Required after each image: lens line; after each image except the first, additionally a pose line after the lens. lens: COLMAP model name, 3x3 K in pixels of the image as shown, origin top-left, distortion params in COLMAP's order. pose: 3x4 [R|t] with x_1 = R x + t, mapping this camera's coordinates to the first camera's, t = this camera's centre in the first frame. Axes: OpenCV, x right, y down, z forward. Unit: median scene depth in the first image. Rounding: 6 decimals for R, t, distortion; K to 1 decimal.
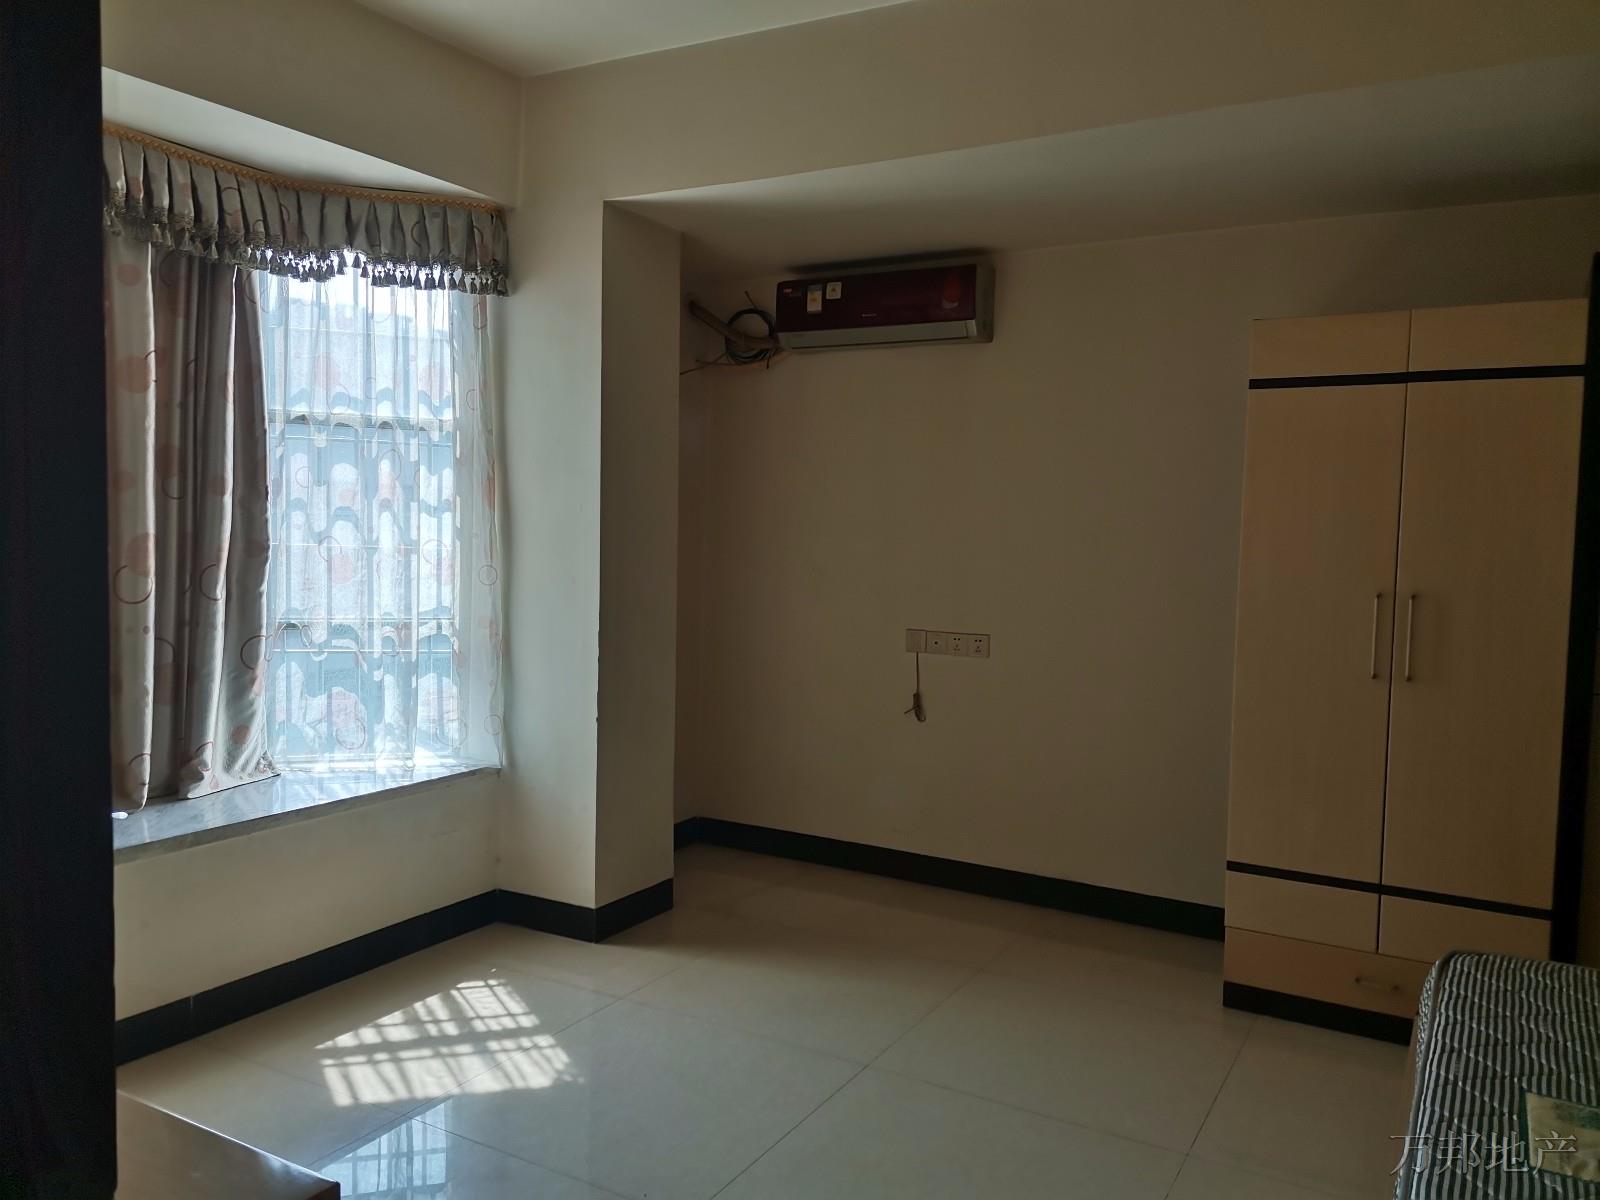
lens RADIAL K [[1207.4, 0, 800.0], [0, 1207.4, 600.0], [0, 0, 1]] dist [0.079187, -0.063579]
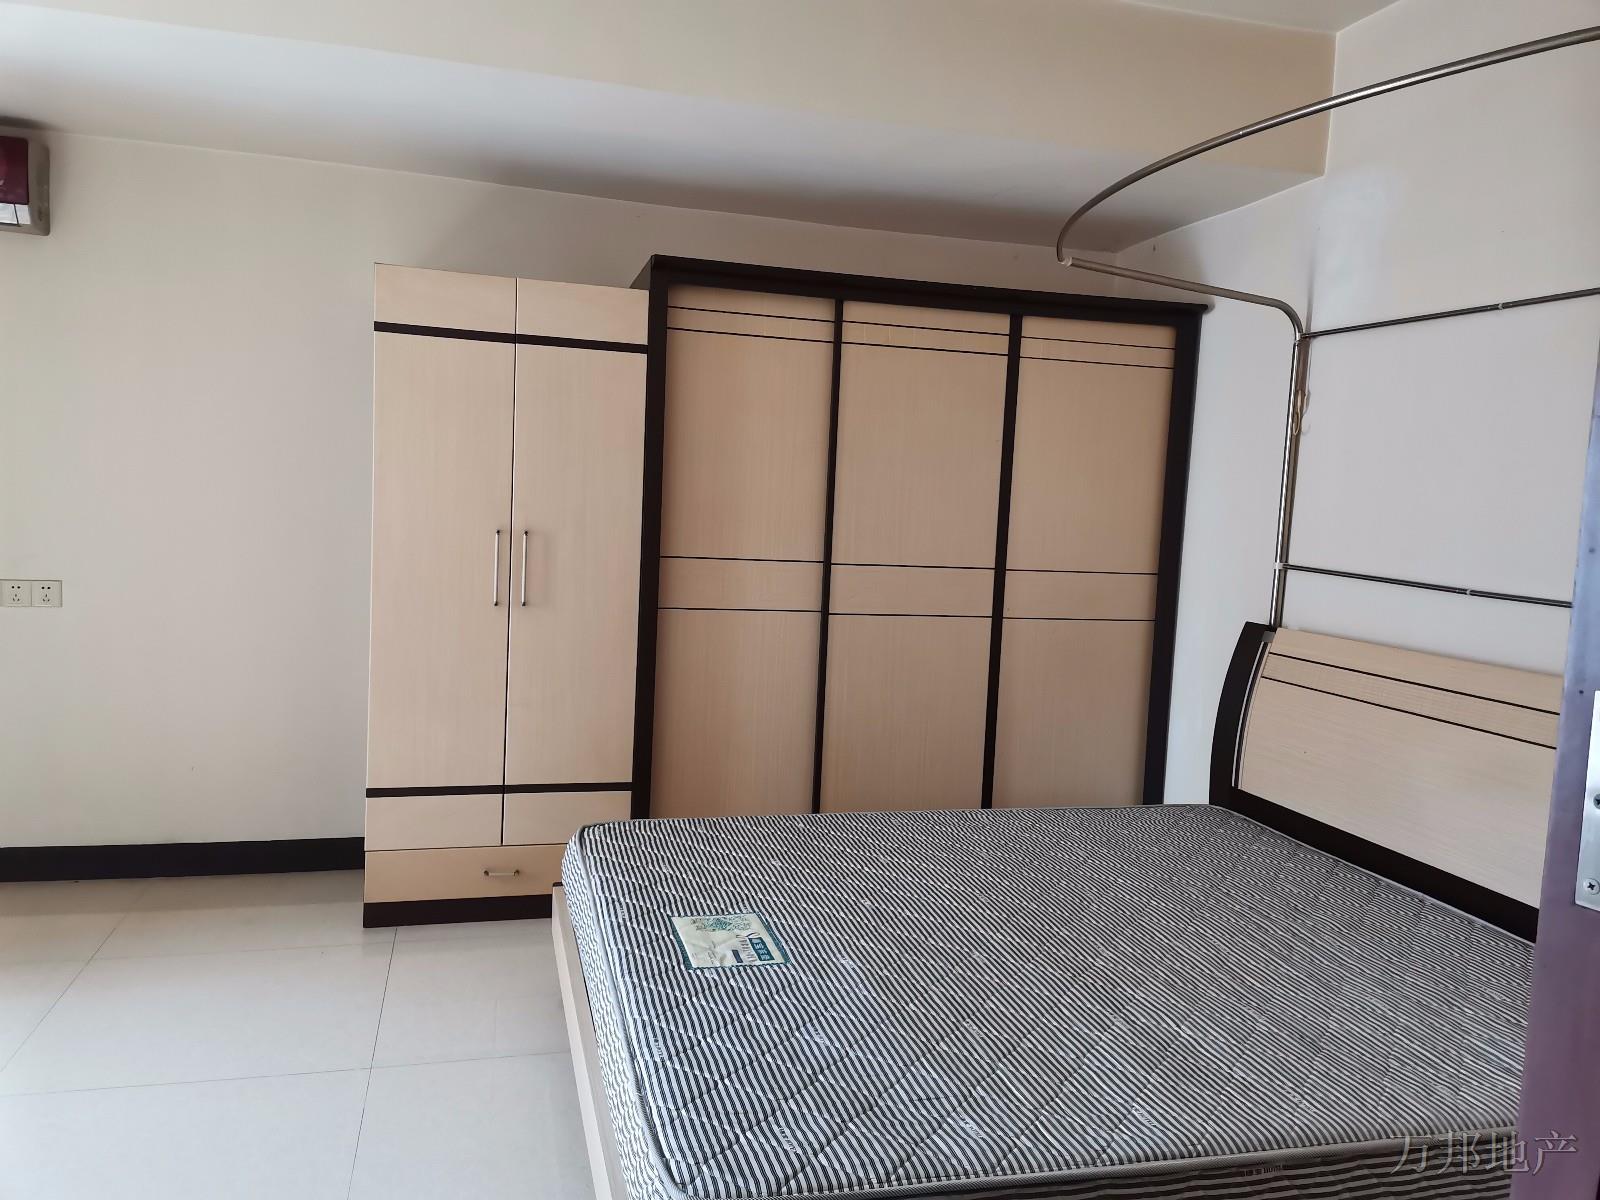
lens RADIAL K [[1207.4, 0, 800.0], [0, 1207.4, 600.0], [0, 0, 1]] dist [0.079187, -0.063579]
pose [[0.708137, -0.048905, 0.704380, -0.118951], [0.012439, 0.998308, 0.056806, -0.000818], [-0.705966, -0.031464, 0.707547, 0.013508]]
